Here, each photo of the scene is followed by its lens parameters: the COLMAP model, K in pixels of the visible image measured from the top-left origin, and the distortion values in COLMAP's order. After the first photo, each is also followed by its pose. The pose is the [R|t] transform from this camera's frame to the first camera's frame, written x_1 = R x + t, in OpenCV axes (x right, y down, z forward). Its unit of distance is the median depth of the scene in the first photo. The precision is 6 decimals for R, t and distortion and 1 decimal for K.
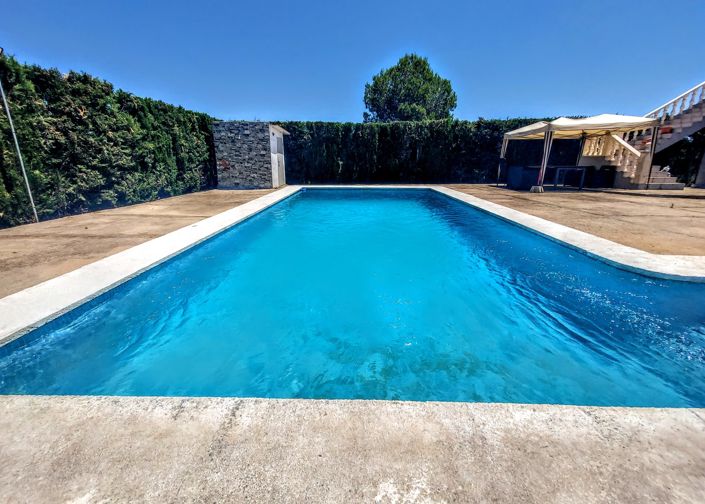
lens RADIAL K [[287.6, 0, 341.5], [0, 287.6, 231.6], [0, 0, 1]] dist [0.006874, -0.000996]
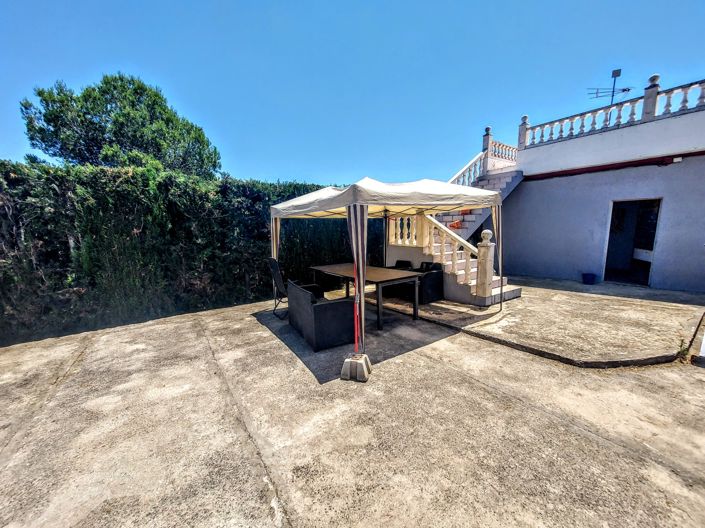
lens RADIAL K [[291.2, 0, 355.8], [0, 291.2, 265.0], [0, 0, 1]] dist [0.002648, 0.000586]
pose [[0.767562, -0.091677, 0.634385, 0.322588], [0.167471, 0.984024, -0.060424, -0.171758], [-0.618710, 0.152620, 0.770652, 0.497946]]
